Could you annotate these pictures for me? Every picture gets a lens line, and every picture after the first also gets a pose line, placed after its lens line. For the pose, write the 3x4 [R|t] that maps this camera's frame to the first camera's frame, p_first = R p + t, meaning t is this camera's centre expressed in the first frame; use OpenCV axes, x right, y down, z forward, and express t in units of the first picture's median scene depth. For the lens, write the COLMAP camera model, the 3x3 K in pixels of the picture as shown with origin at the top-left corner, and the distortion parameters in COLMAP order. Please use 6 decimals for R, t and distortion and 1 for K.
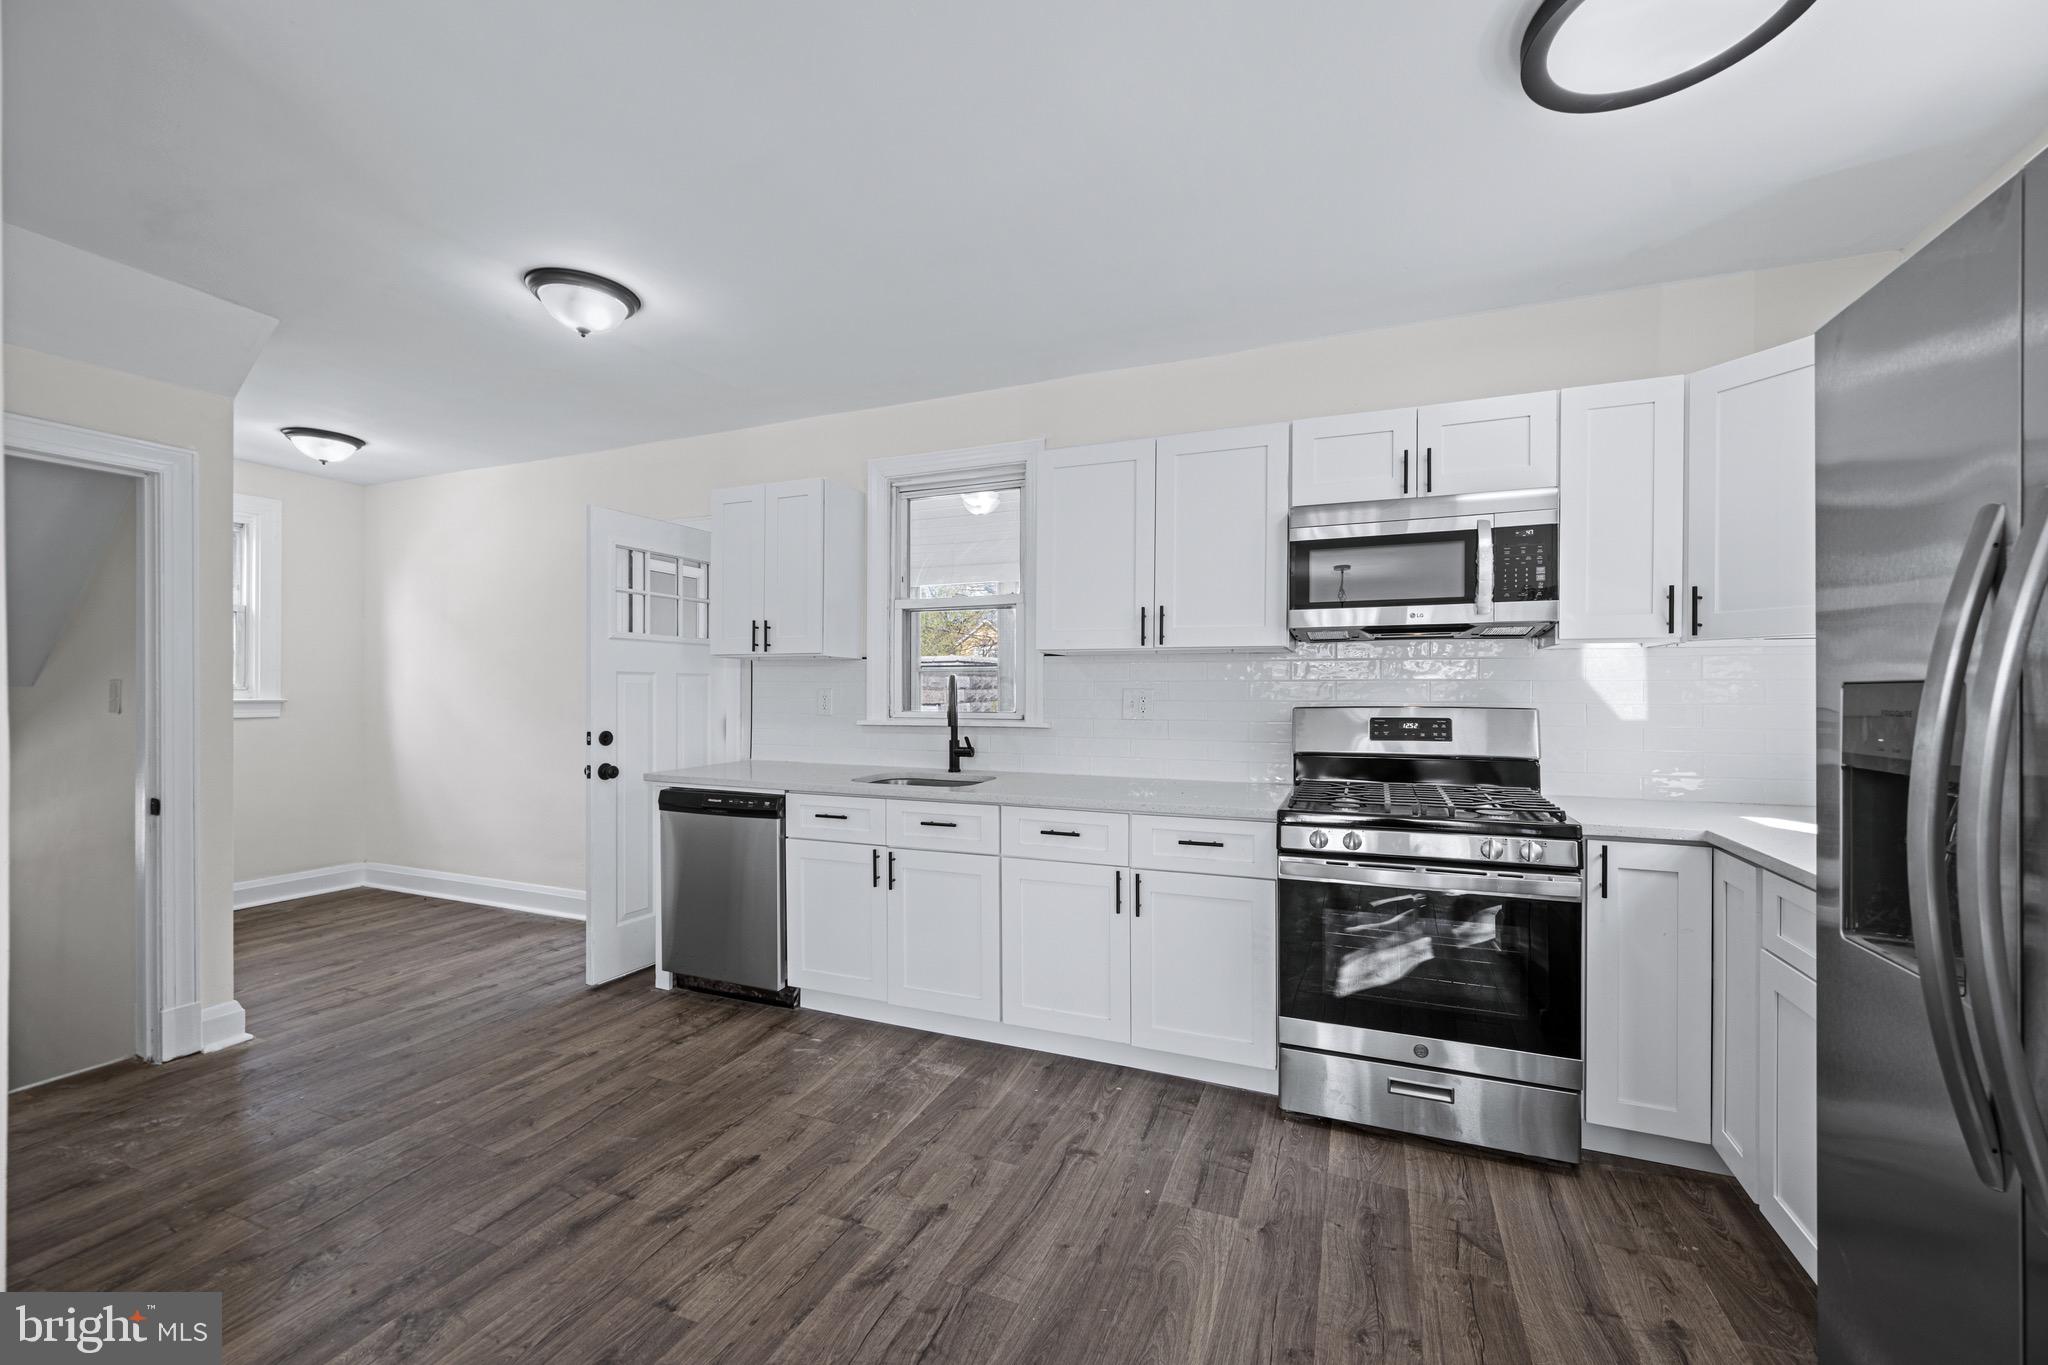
lens RADIAL K [[822.2, 0, 1024.1], [0, 822.2, 695.1], [0, 0, 1]] dist [0.003466, -0.000440]
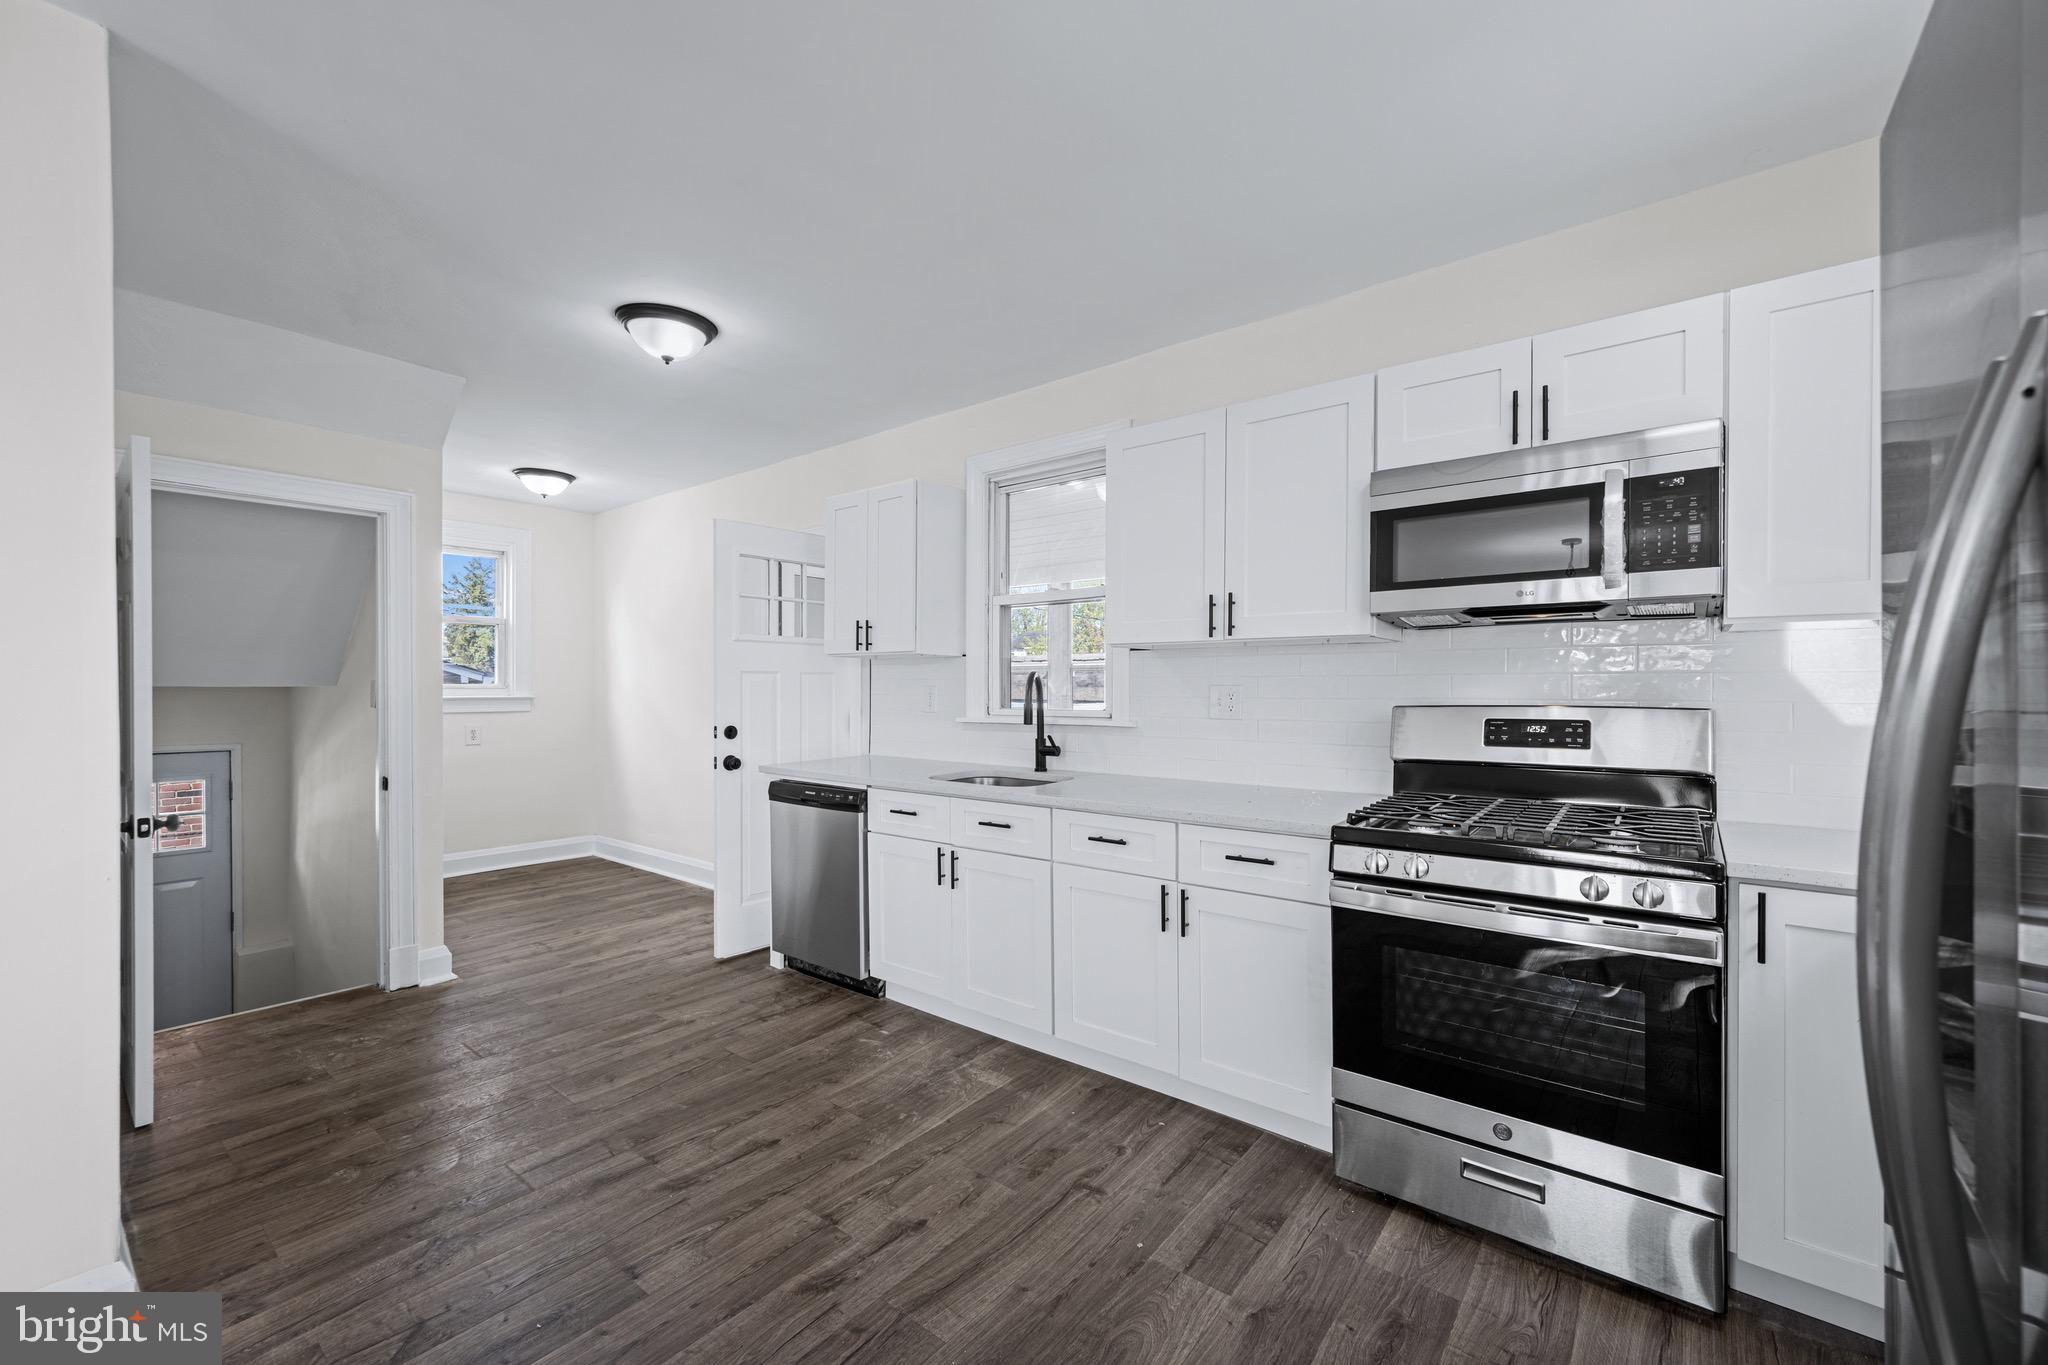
lens RADIAL K [[822.2, 0, 1024.5], [0, 822.2, 694.9], [0, 0, 1]] dist [0.003466, -0.000440]
pose [[0.961797, -0.000254, -0.273763, 0.215720], [0.001134, 0.999995, 0.003053, 0.000076], [0.273760, -0.003247, 0.961792, 0.081131]]
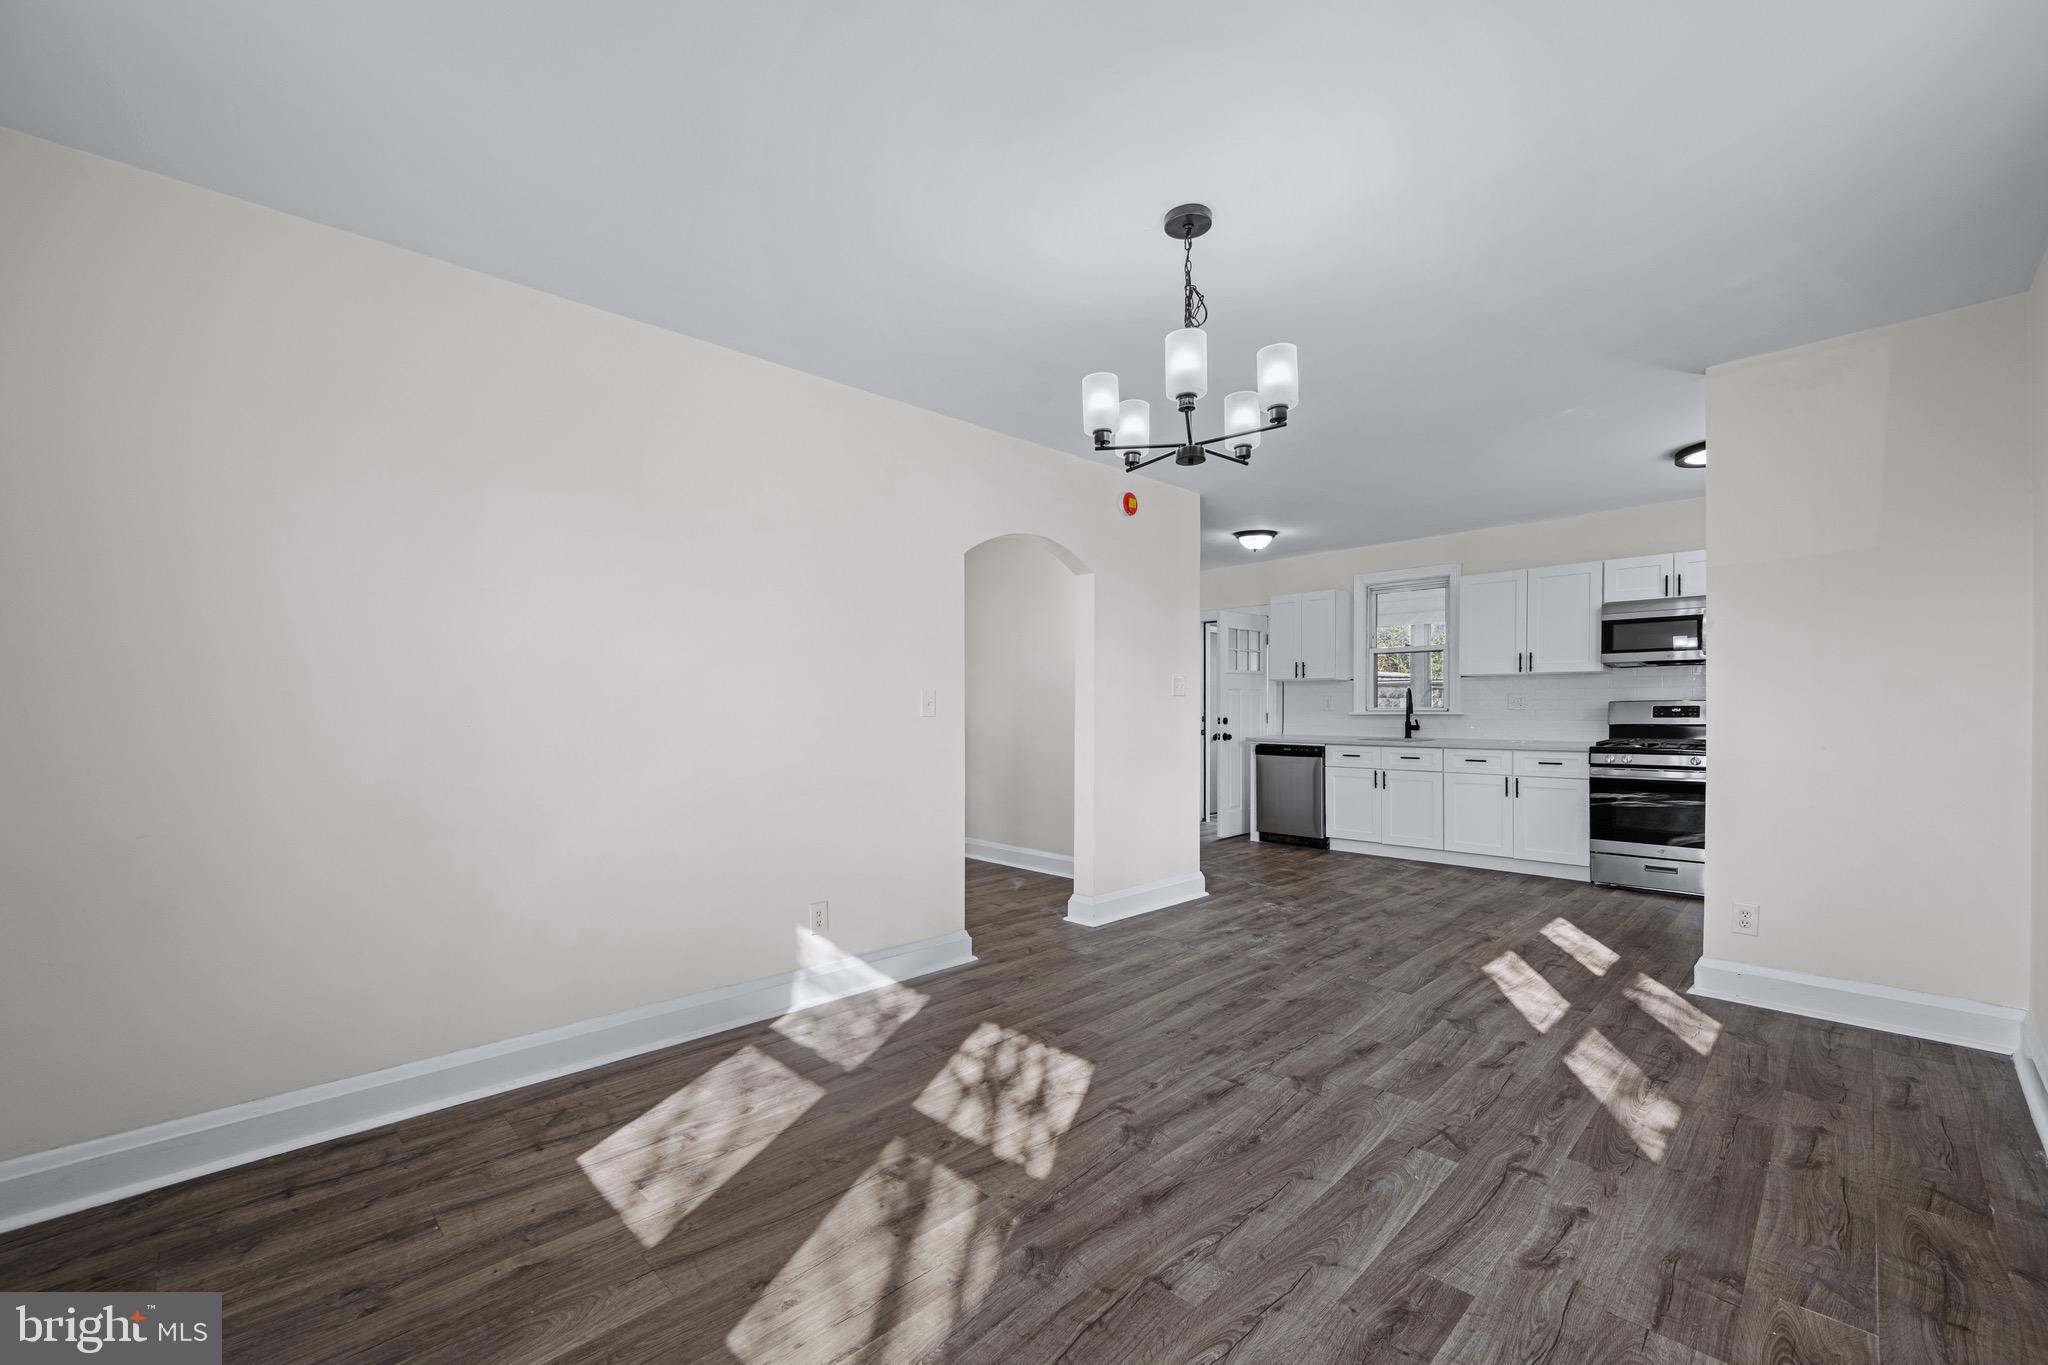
lens RADIAL K [[822.2, 0, 1034.7], [0, 822.2, 720.0], [0, 0, 1]] dist [0.003466, -0.000440]
pose [[0.923375, -0.001914, -0.383894, -0.202204], [0.007660, 0.999880, 0.013439, 0.024108], [0.383822, -0.015350, 0.923280, -1.487407]]
